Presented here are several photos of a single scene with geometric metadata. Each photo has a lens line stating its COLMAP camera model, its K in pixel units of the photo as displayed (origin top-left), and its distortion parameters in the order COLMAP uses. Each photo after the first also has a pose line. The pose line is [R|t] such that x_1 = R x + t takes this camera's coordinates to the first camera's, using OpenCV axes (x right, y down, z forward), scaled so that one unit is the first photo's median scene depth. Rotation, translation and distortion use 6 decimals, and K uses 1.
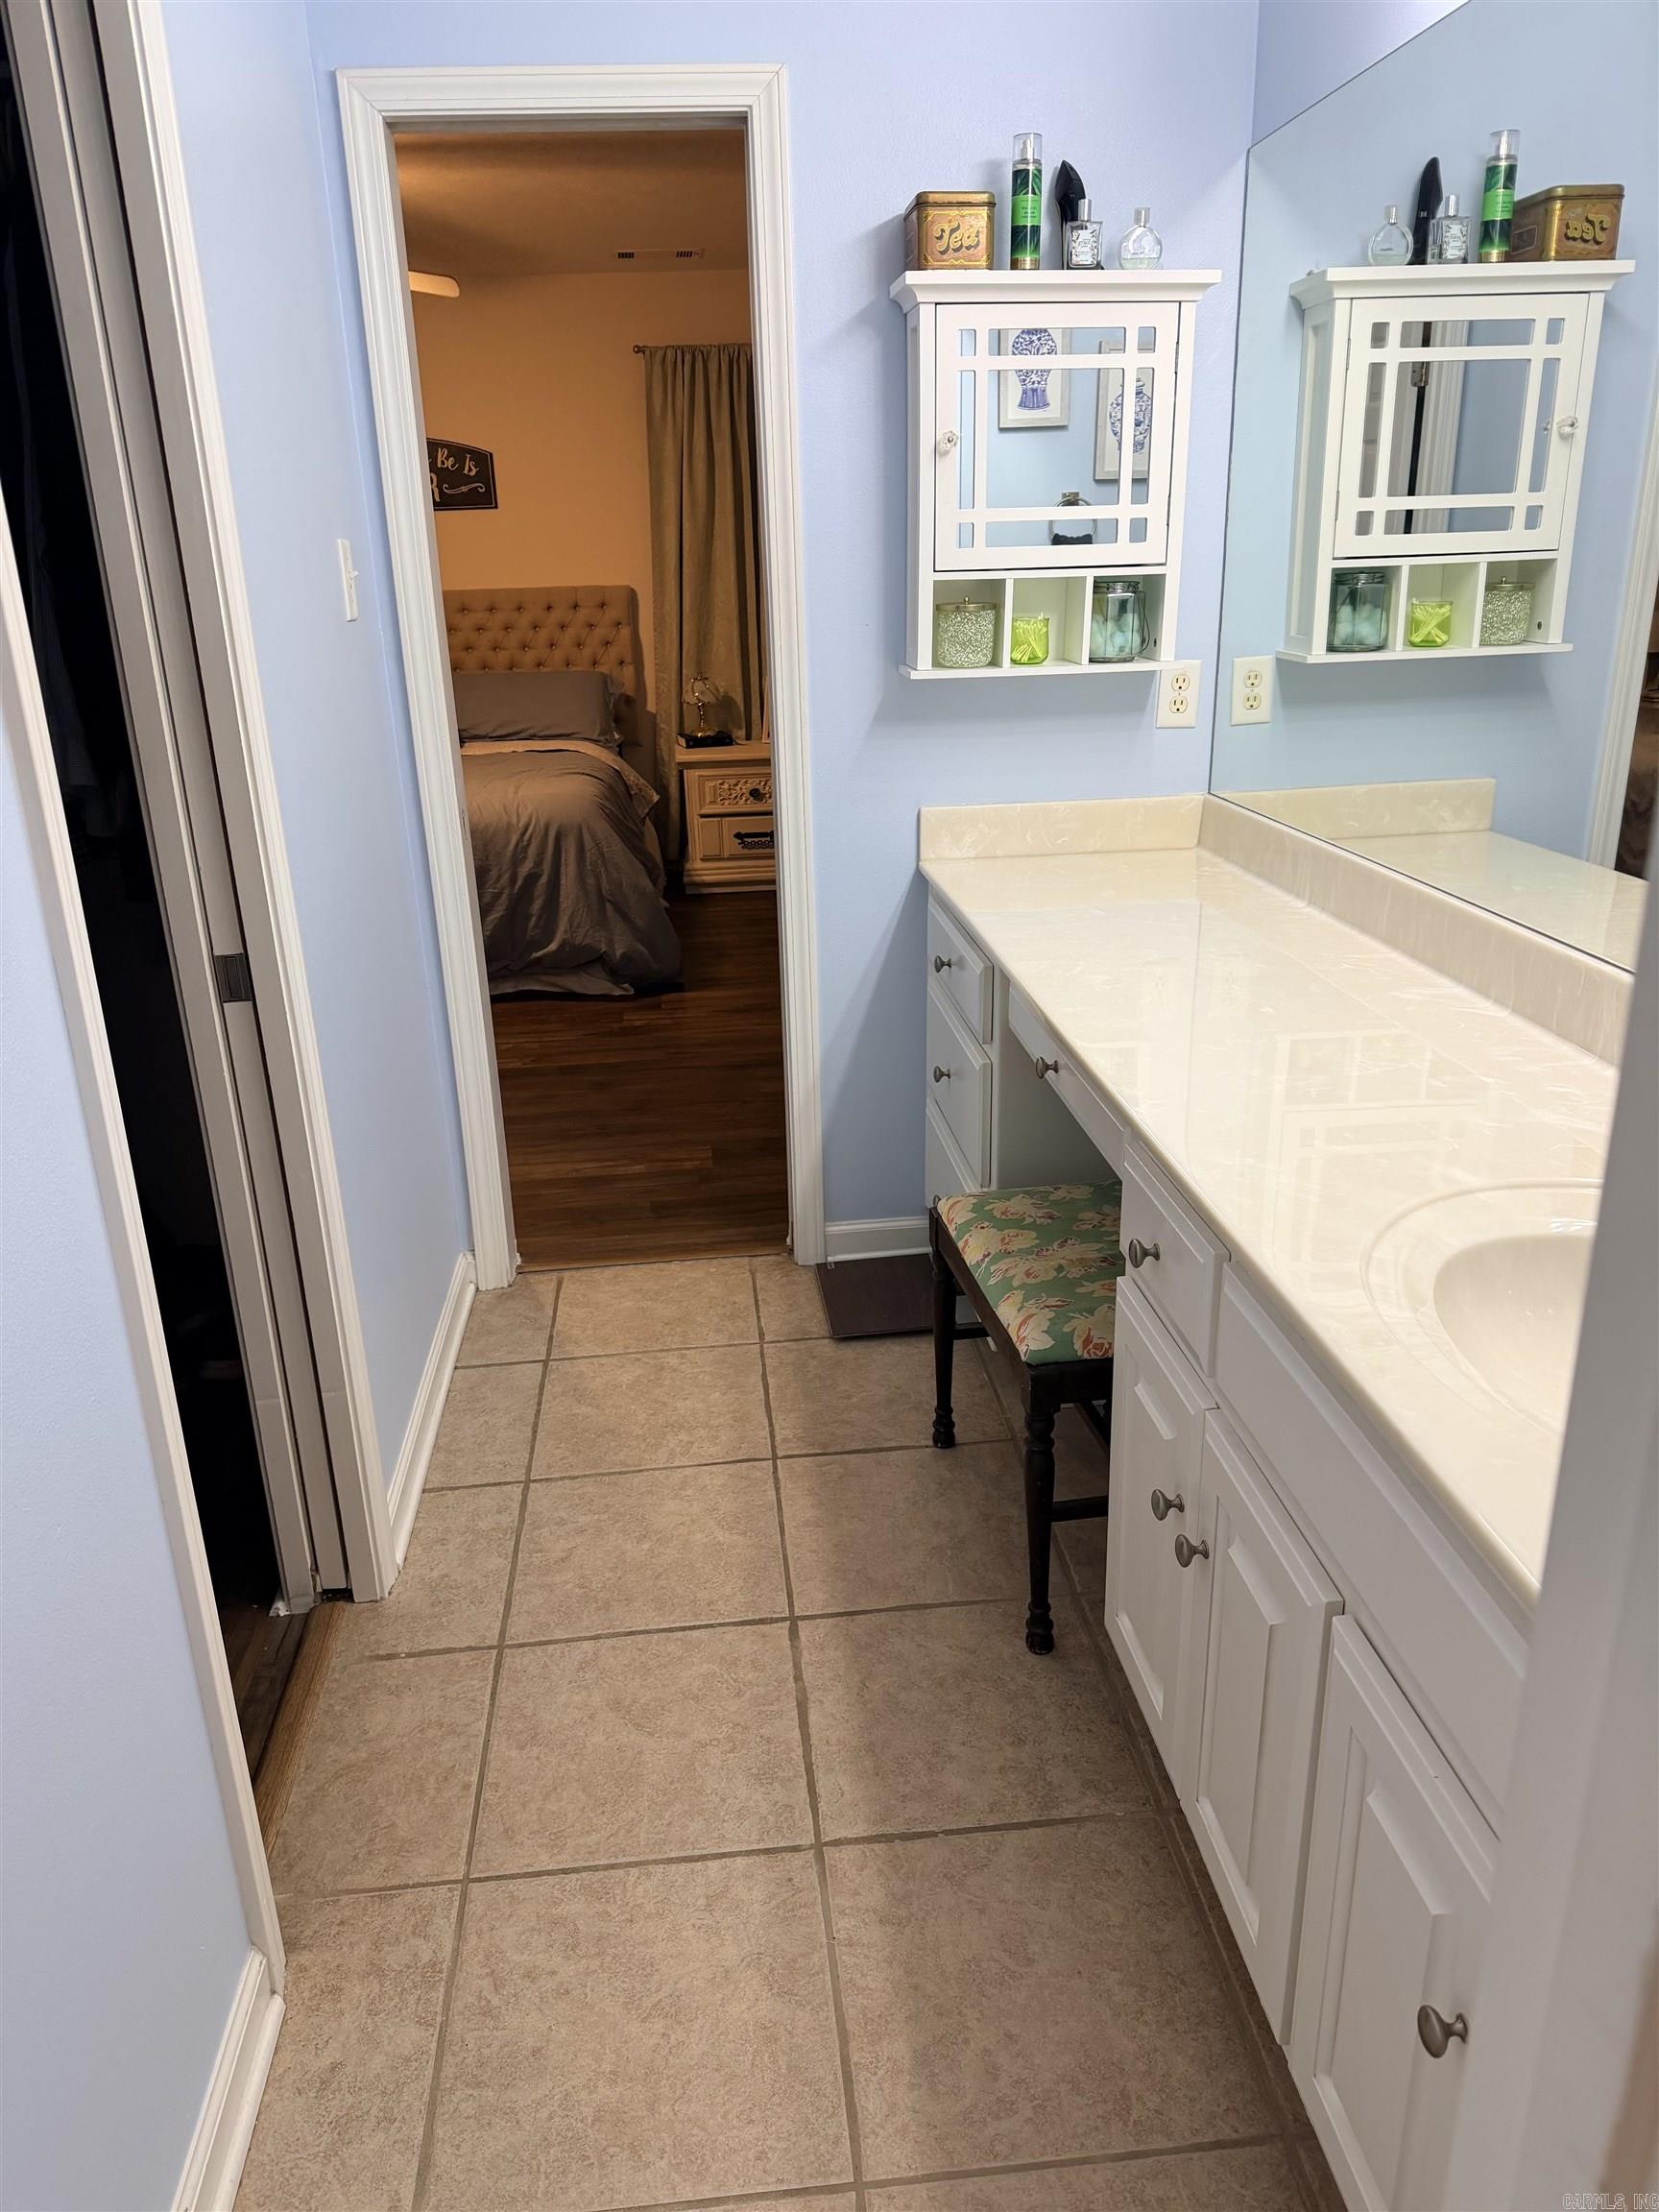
lens RADIAL K [[1566.4, 0, 840.7], [0, 1566.4, 1094.7], [0, 0, 1]] dist [0.145992, -0.146454]
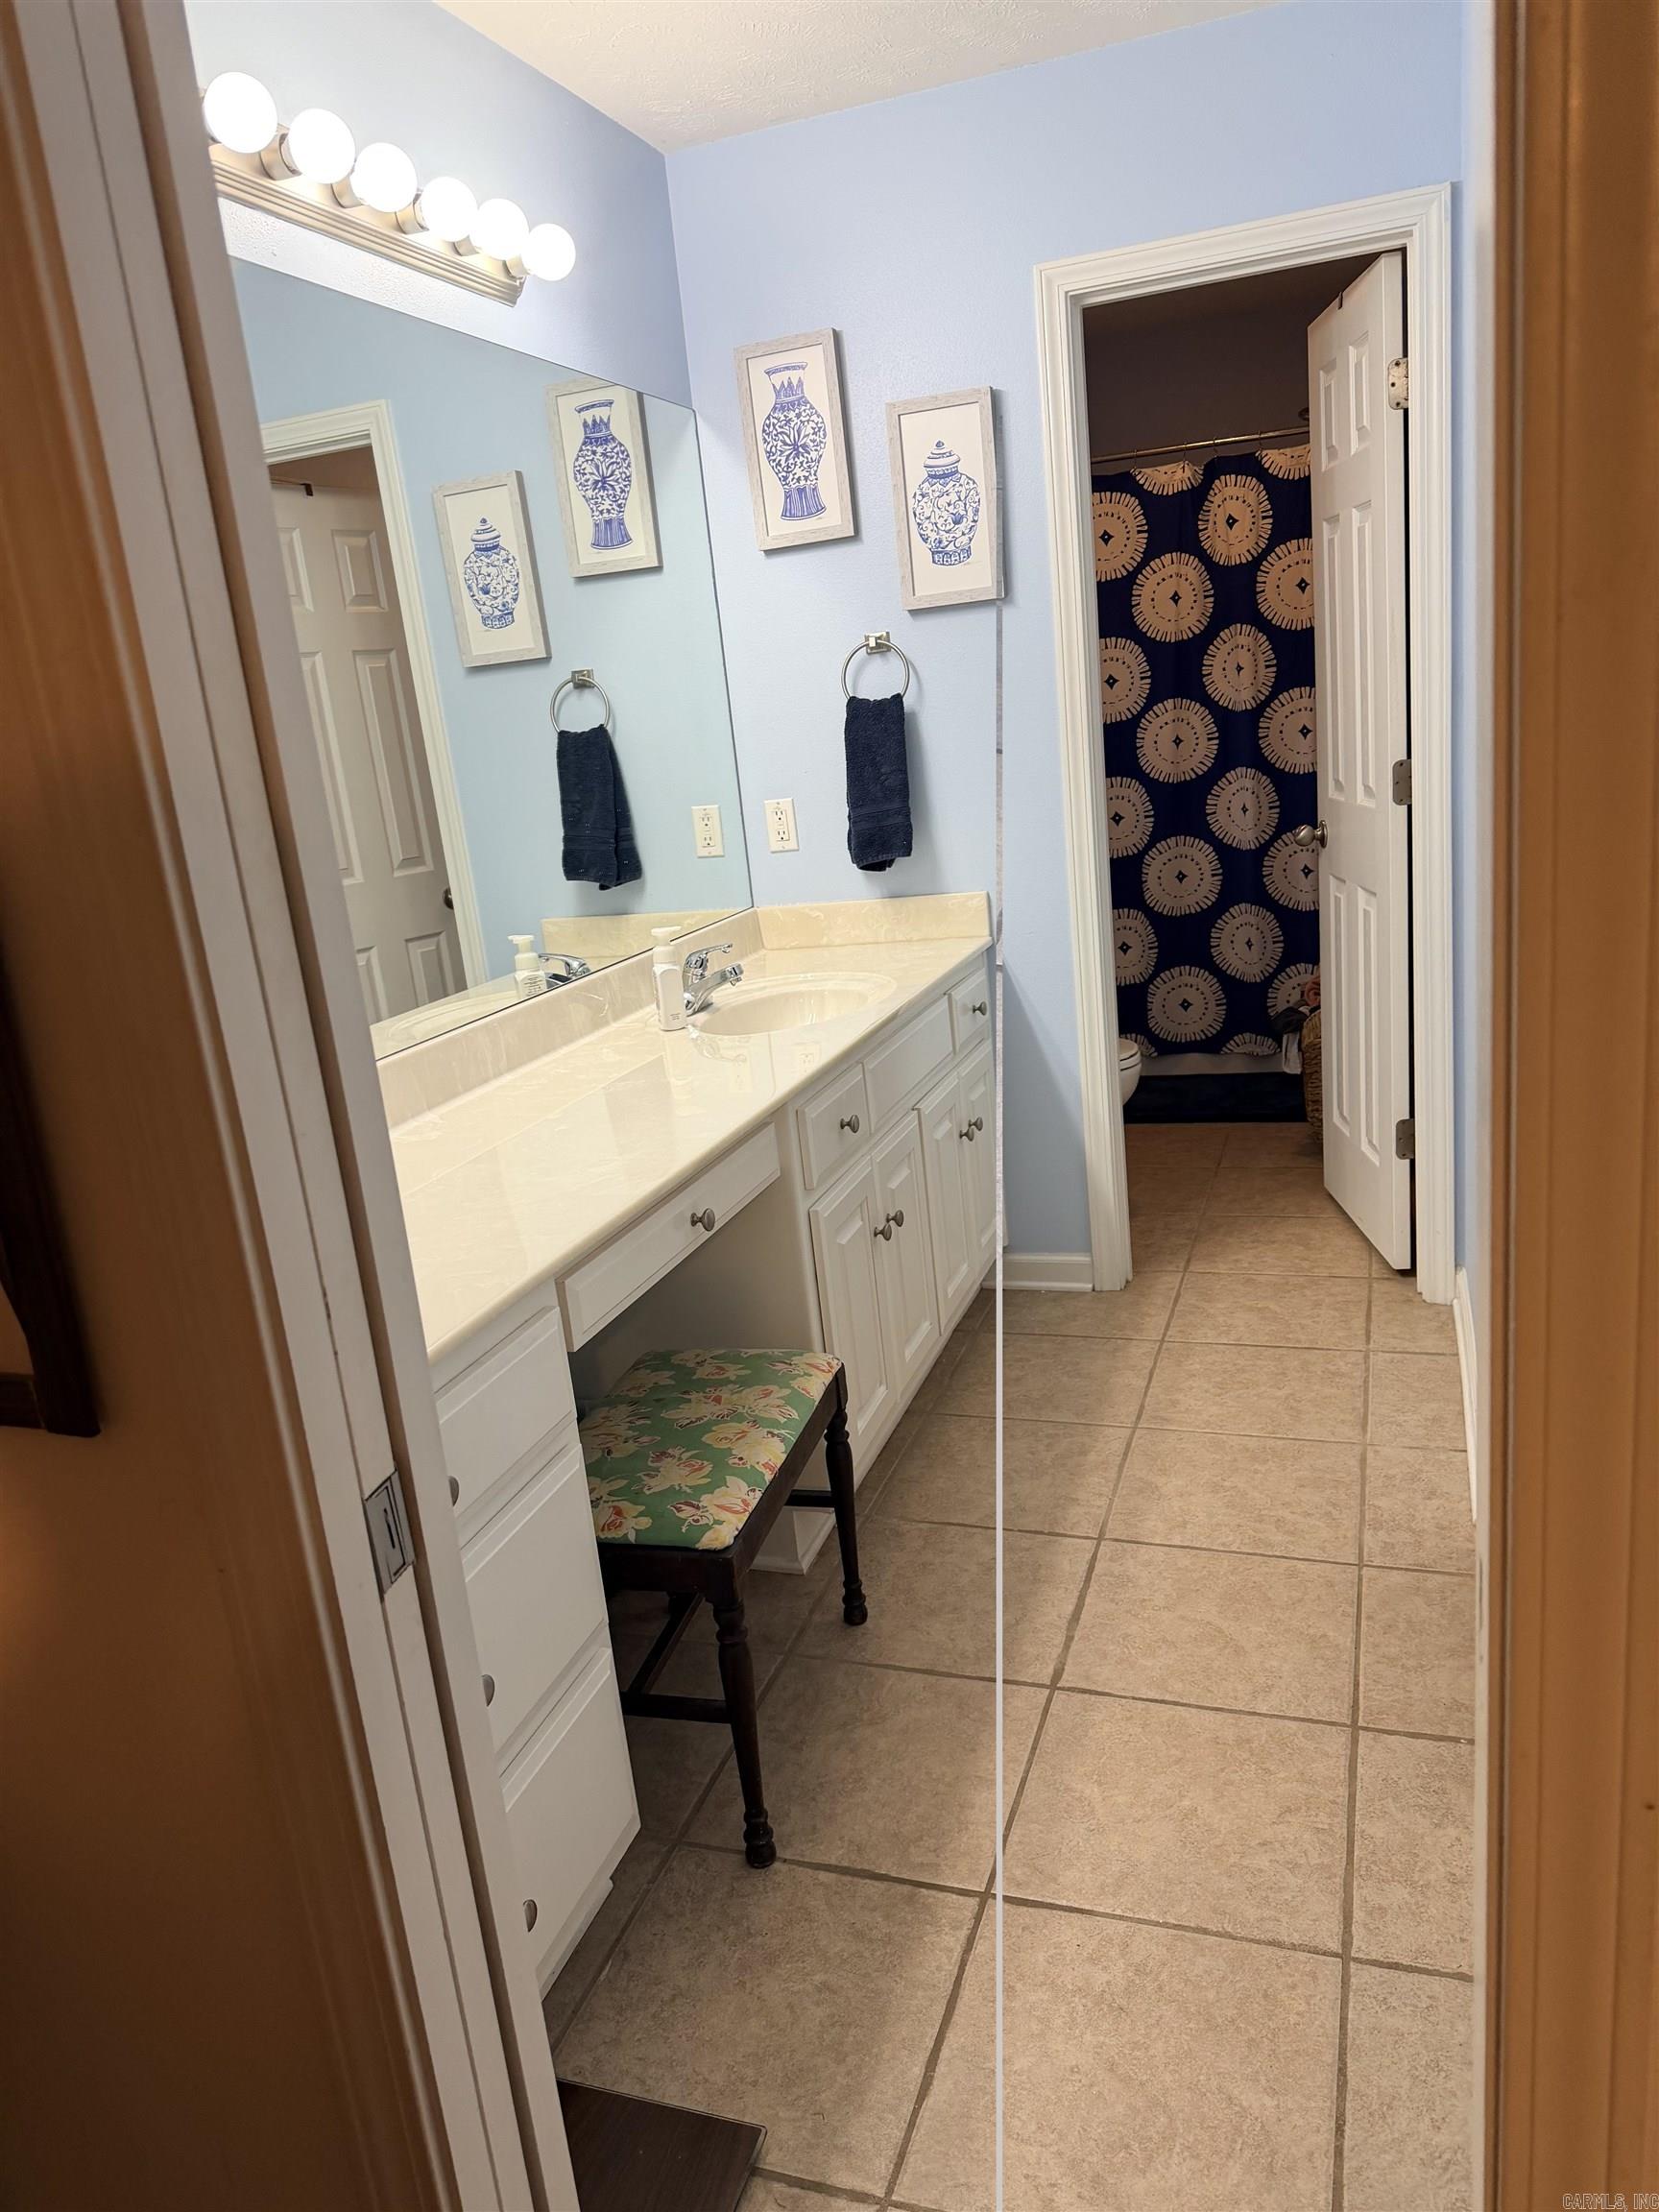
lens RADIAL K [[1566.4, 0, 840.7], [0, 1566.4, 1094.7], [0, 0, 1]] dist [0.145992, -0.146454]
pose [[-0.899929, 0.001321, 0.436034, -0.366737], [0.255361, 0.812163, 0.524578, -0.564778], [-0.353437, 0.583429, -0.731227, 1.639041]]
